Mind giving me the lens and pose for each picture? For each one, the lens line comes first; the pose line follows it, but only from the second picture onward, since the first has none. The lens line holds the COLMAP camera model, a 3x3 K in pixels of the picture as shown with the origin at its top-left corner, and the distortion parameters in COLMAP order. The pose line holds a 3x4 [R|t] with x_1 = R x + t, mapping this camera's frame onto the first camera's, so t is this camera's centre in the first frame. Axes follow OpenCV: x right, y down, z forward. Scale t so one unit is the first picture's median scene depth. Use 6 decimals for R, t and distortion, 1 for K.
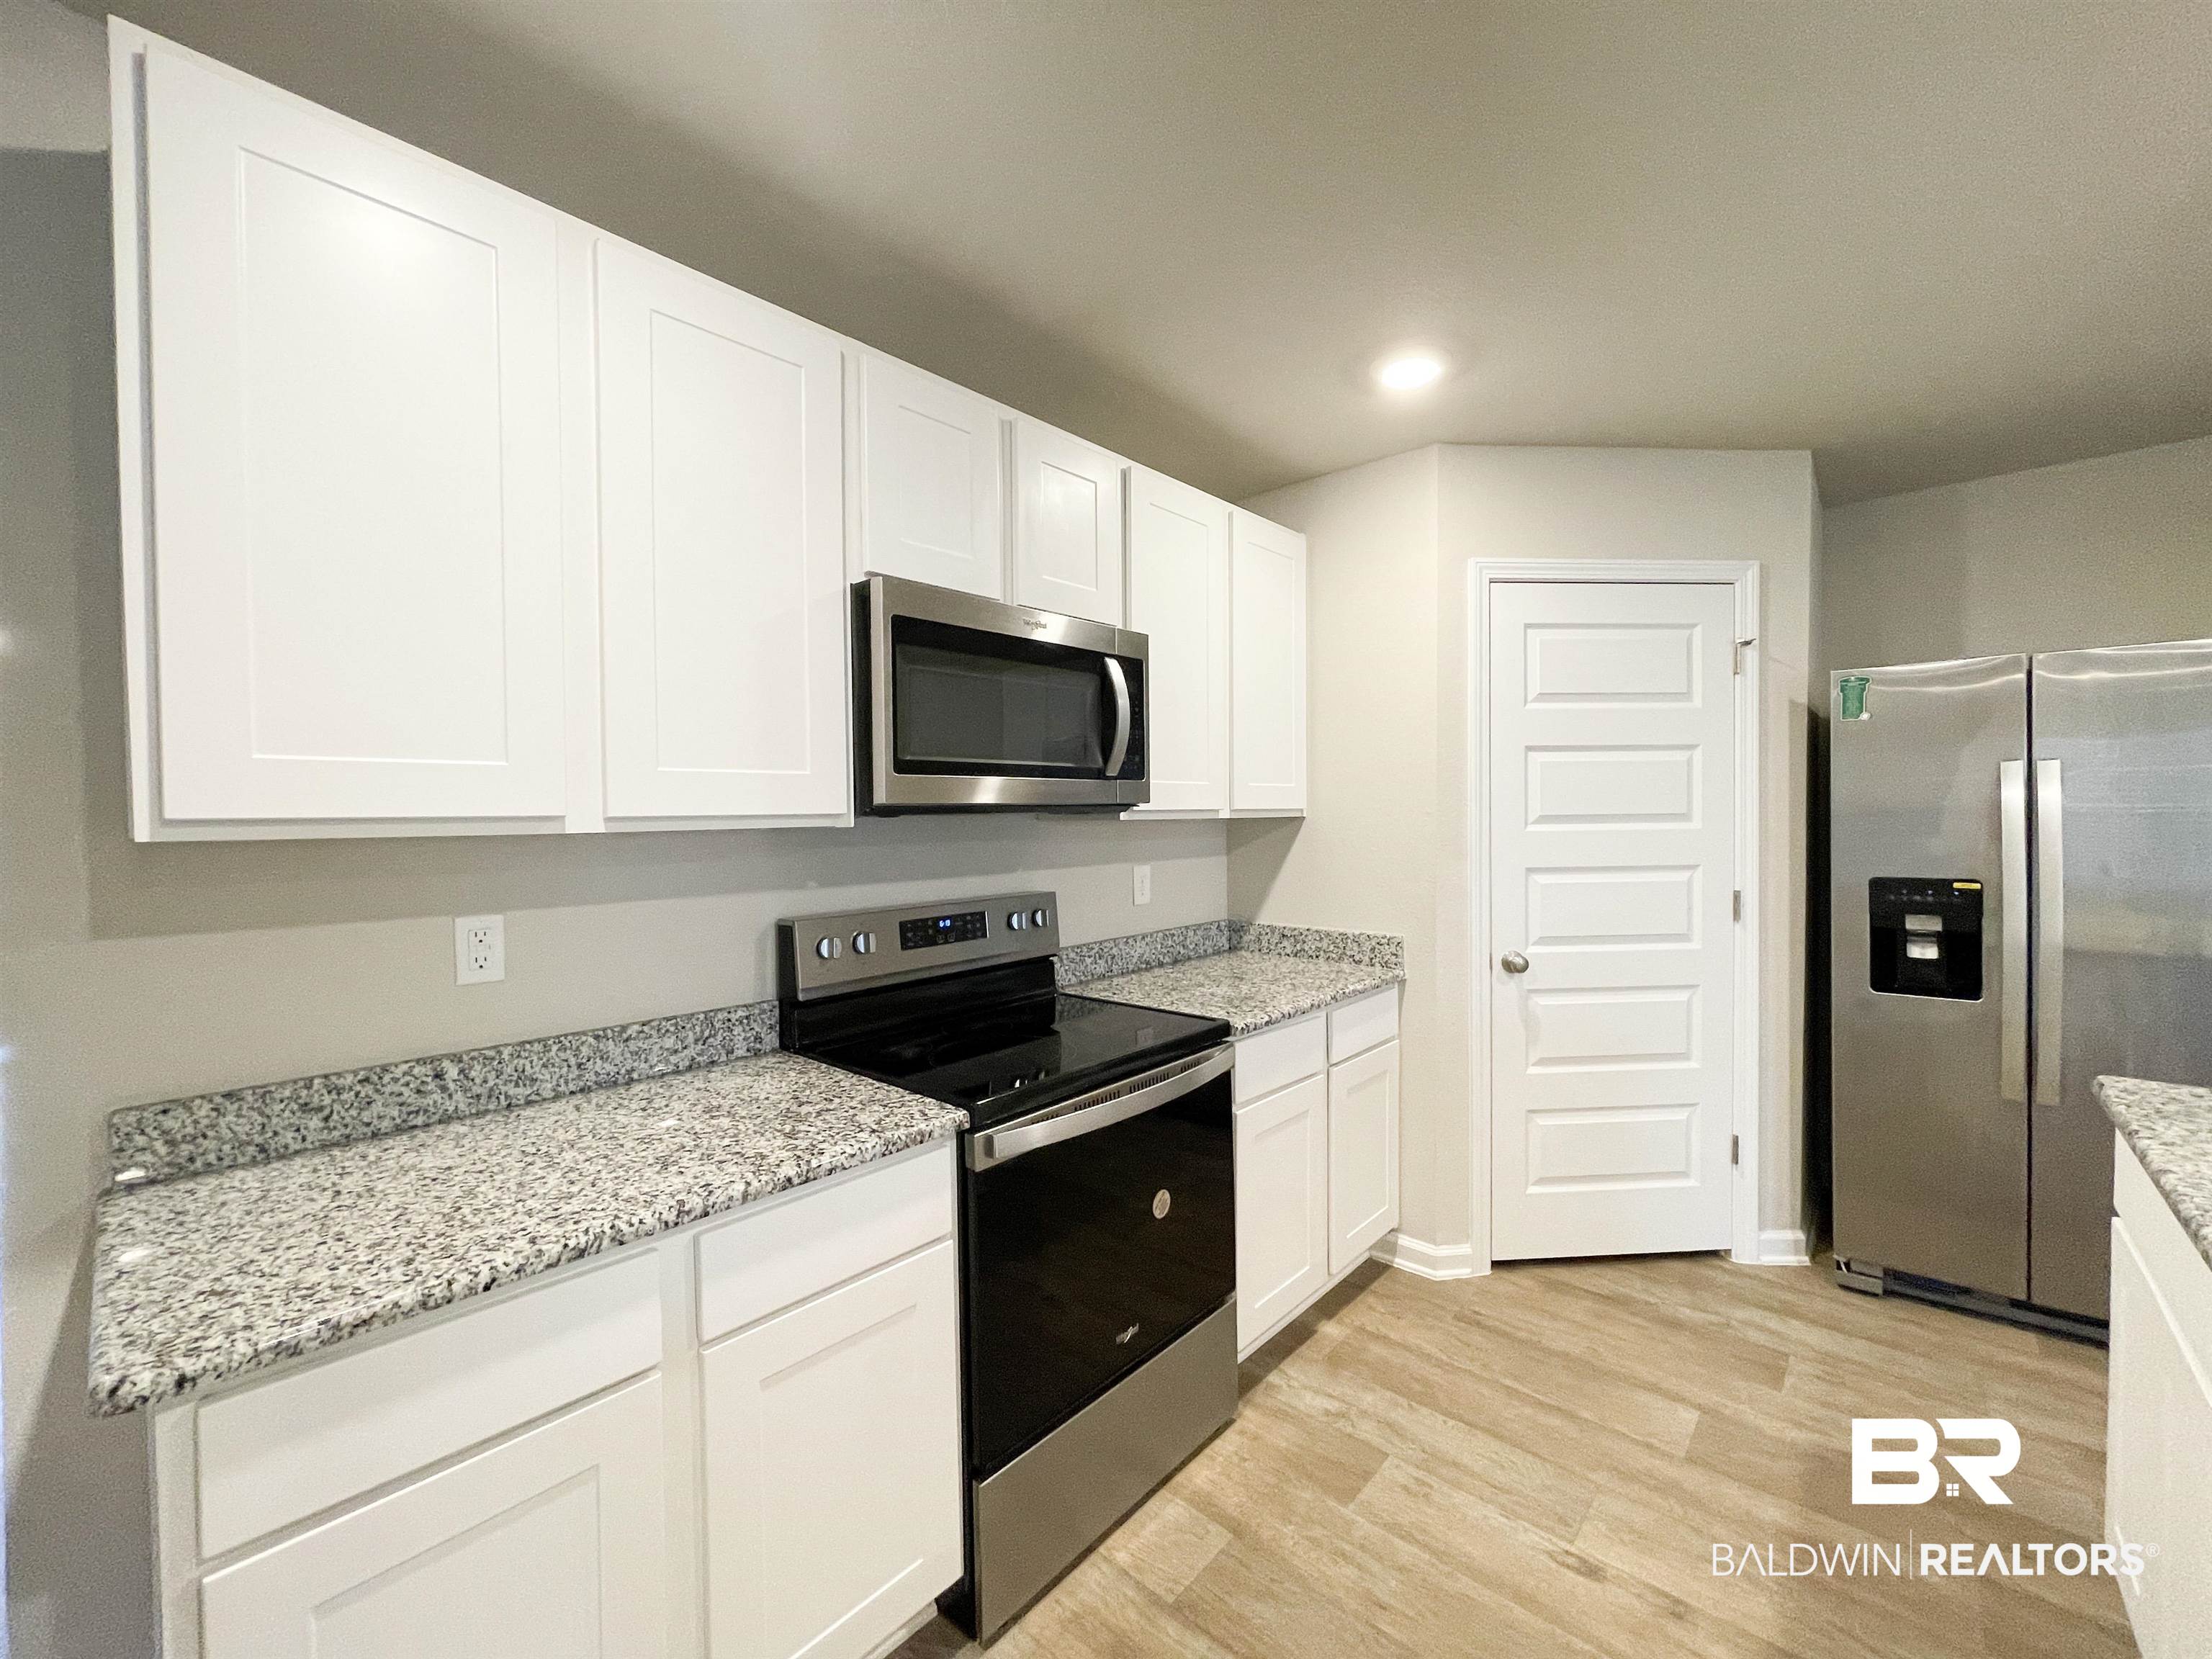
lens RADIAL K [[892.2, 0, 1111.4], [0, 892.2, 831.6], [0, 0, 1]] dist [0.002066, -0.000103]
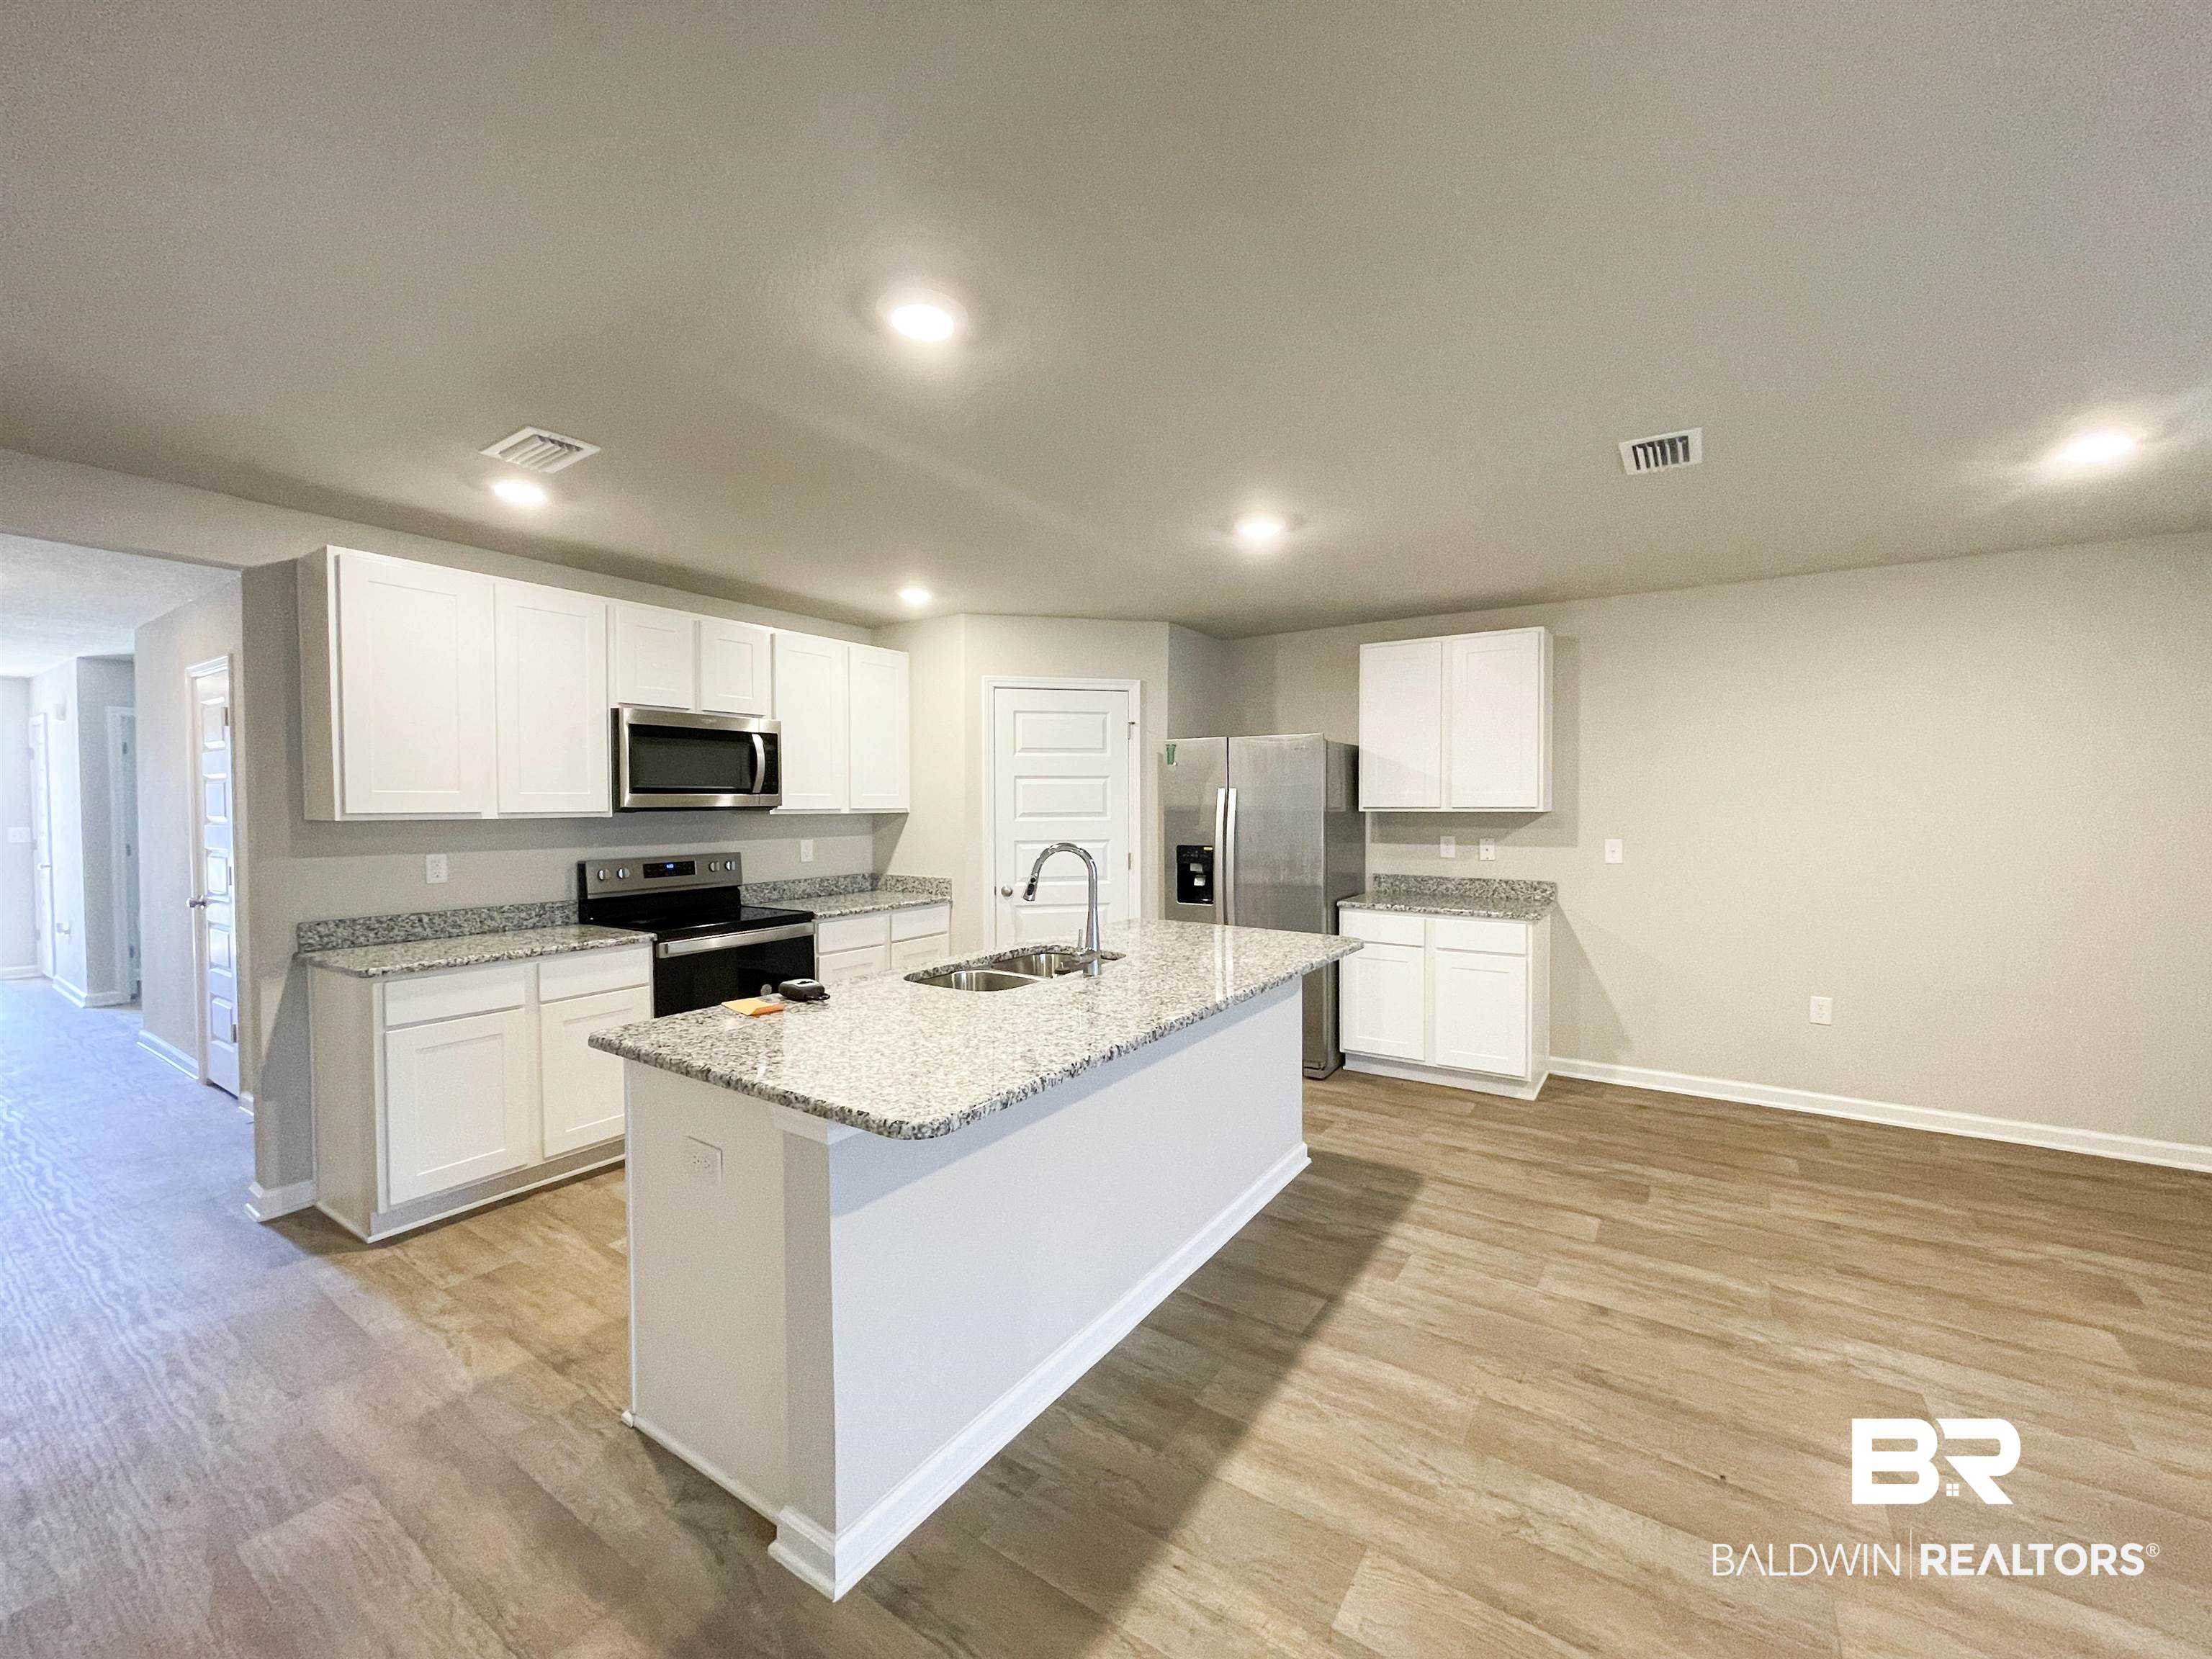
lens RADIAL K [[892.2, 0, 1108.1], [0, 892.2, 827.3], [0, 0, 1]] dist [0.002066, -0.000103]
pose [[0.989690, 0.003031, 0.143193, 0.514690], [-0.003646, 0.999985, 0.004039, 0.005294], [-0.143179, -0.004520, 0.989687, -1.155050]]
